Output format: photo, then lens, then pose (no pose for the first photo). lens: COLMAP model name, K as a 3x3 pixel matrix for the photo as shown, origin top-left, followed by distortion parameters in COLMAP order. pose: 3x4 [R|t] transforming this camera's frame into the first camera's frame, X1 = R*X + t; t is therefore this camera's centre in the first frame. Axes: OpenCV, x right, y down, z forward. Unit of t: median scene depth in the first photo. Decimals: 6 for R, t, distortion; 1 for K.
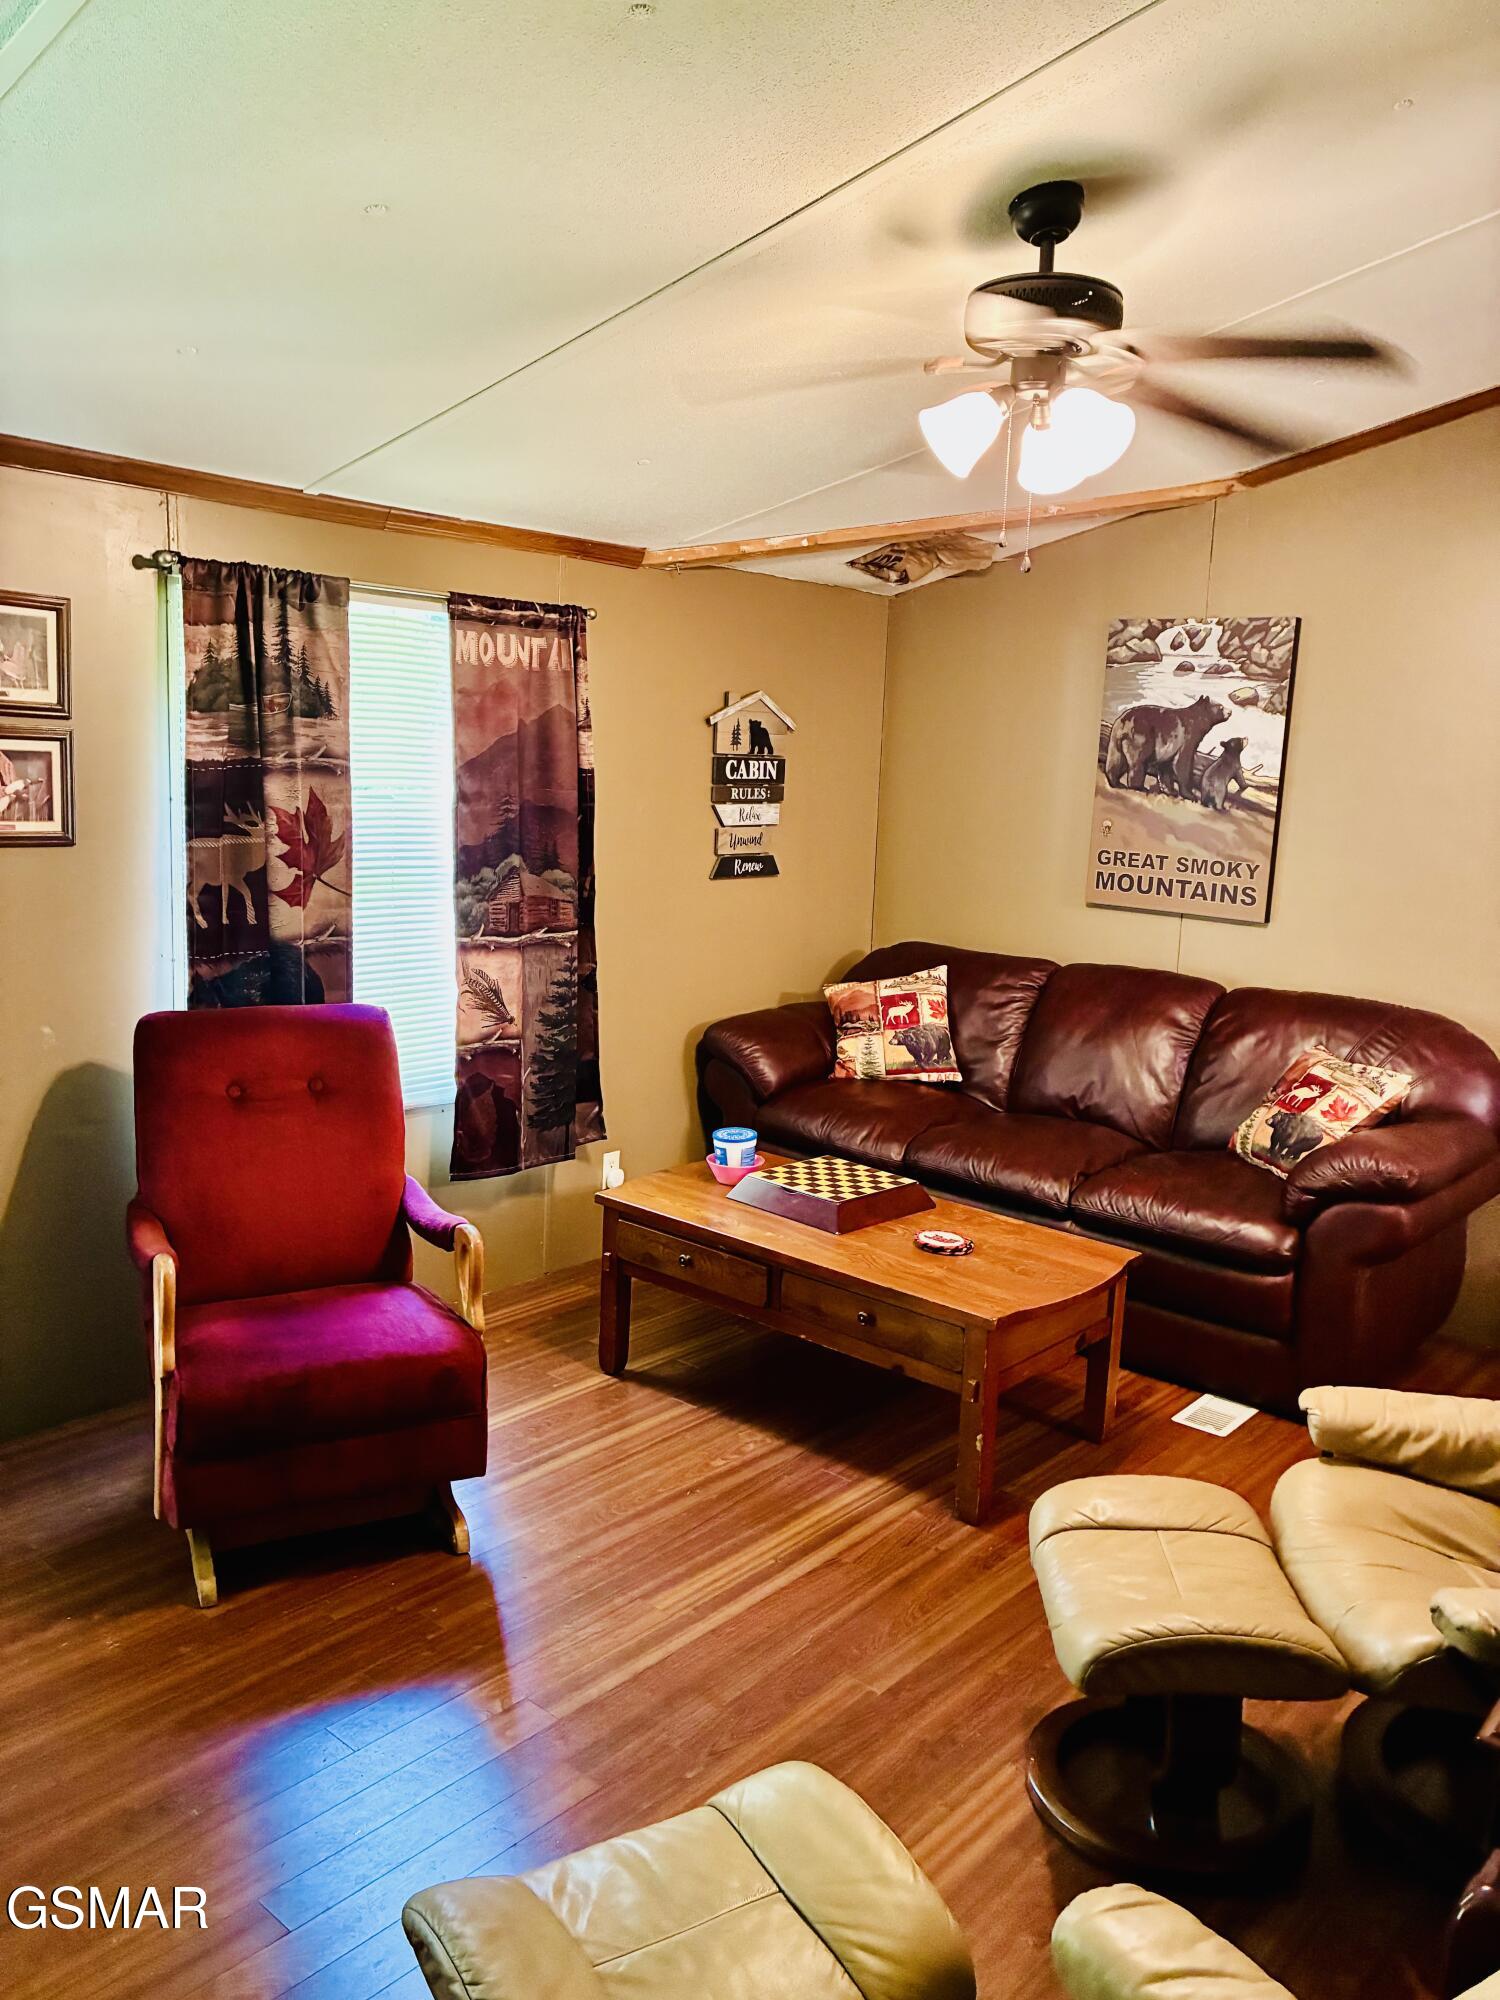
lens RADIAL K [[1515.4, 0, 746.2], [0, 1515.4, 990.4], [0, 0, 1]] dist [0.041872, 0.003759]
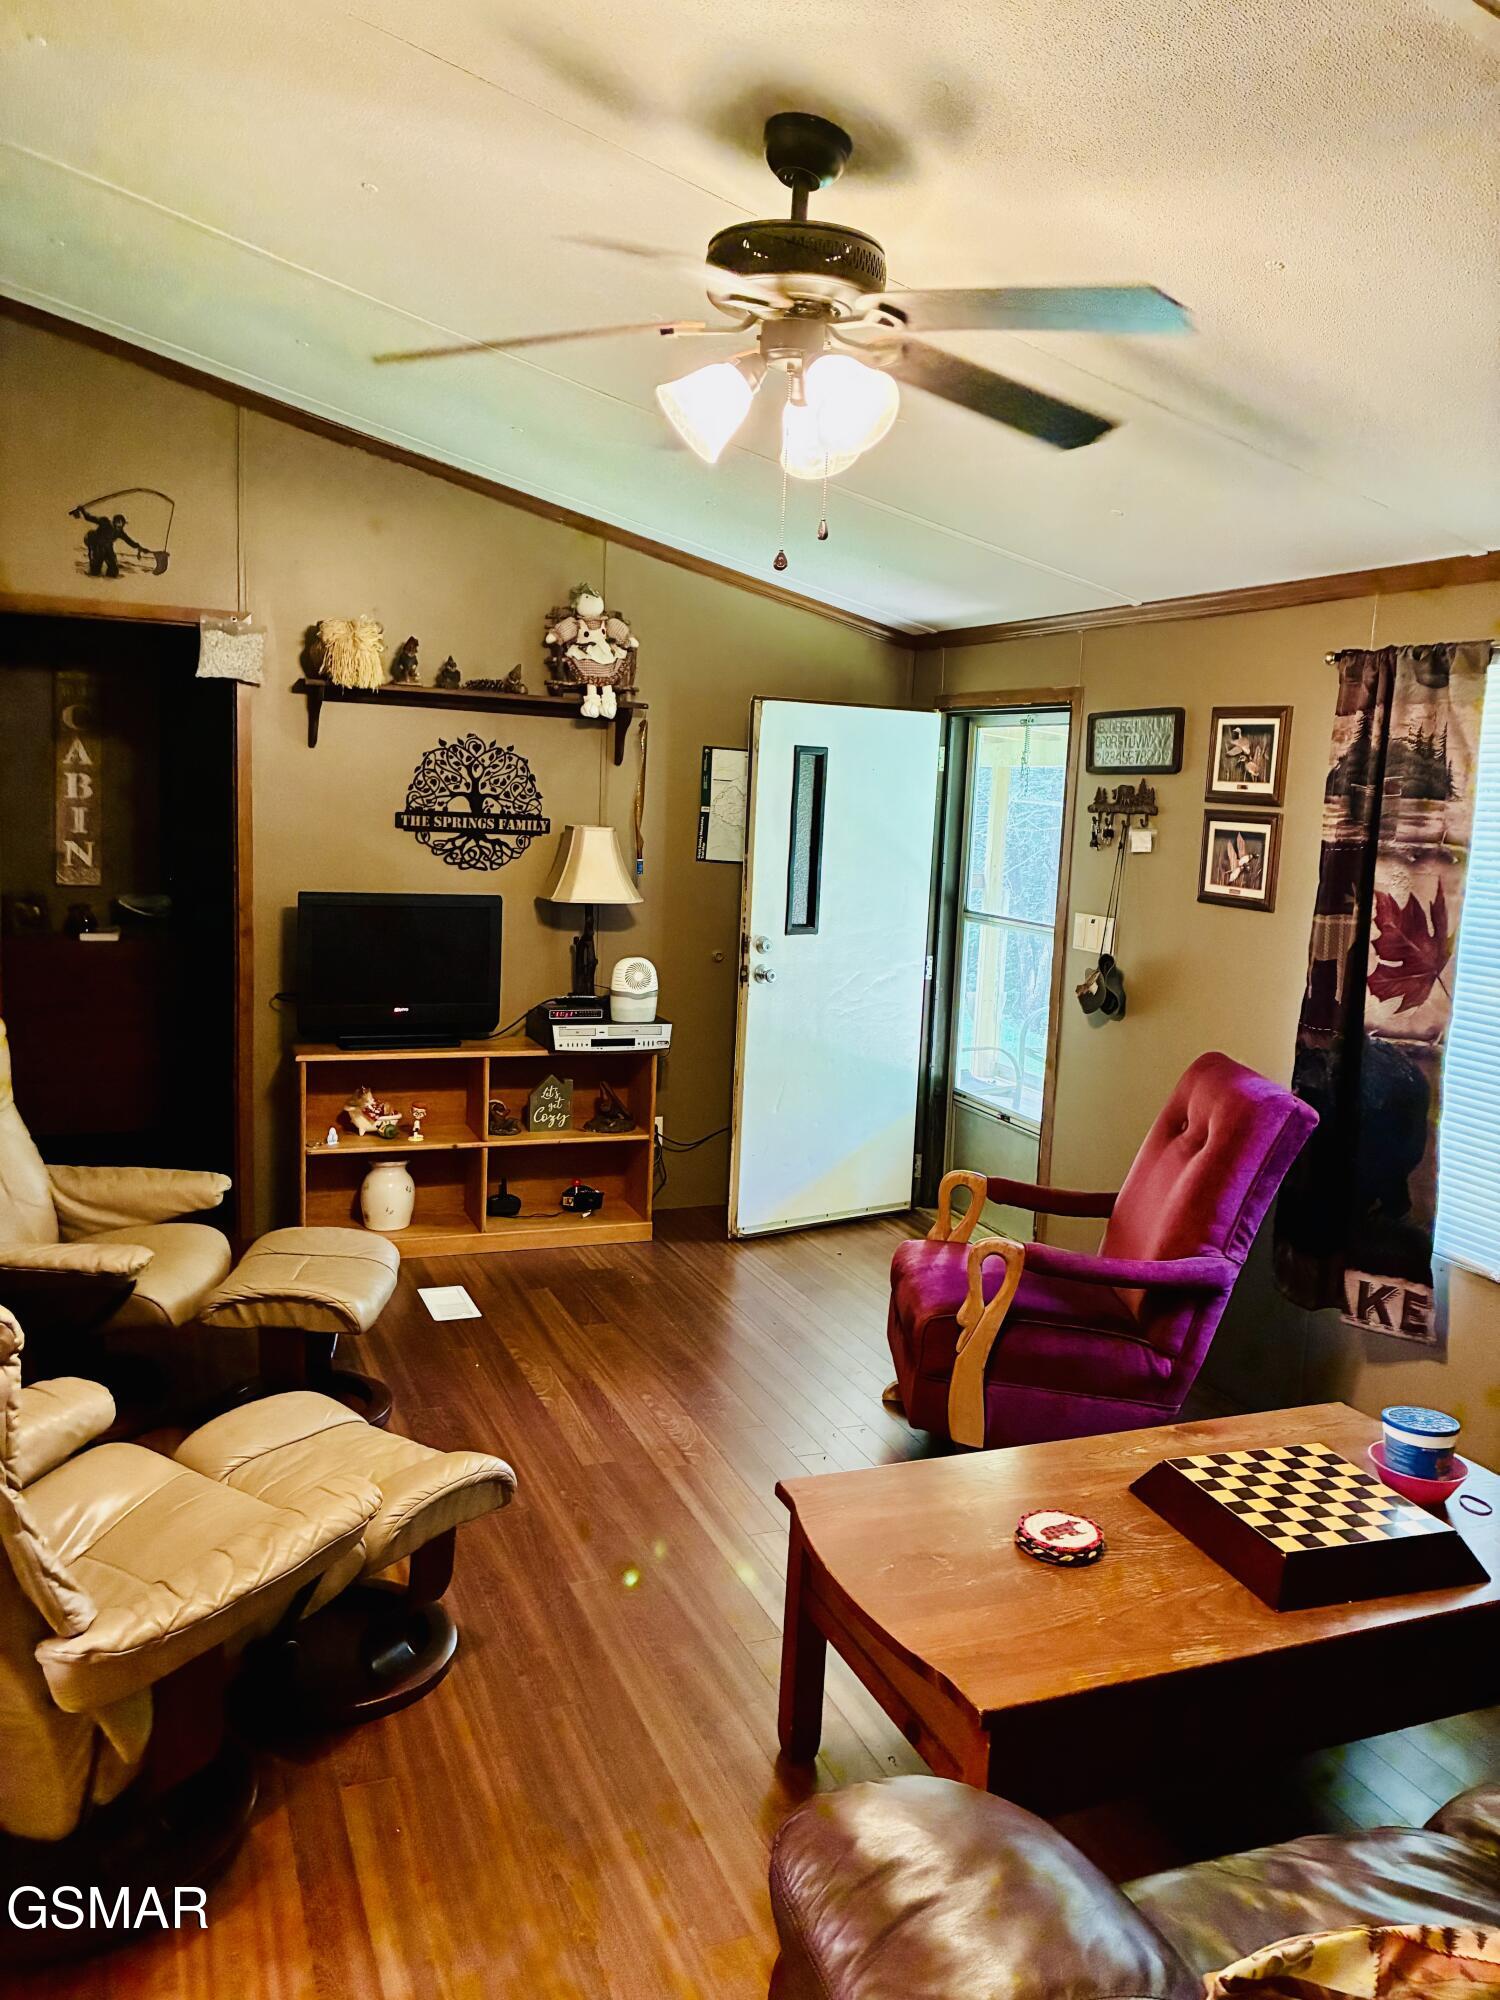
lens RADIAL K [[1515.4, 0, 746.9], [0, 1515.4, 1004.8], [0, 0, 1]] dist [0.041872, 0.003759]
pose [[-0.439282, 0.070792, -0.895555, 0.747215], [-0.206354, 0.962283, 0.177286, -0.140923], [0.874328, 0.262680, -0.408105, 1.068209]]
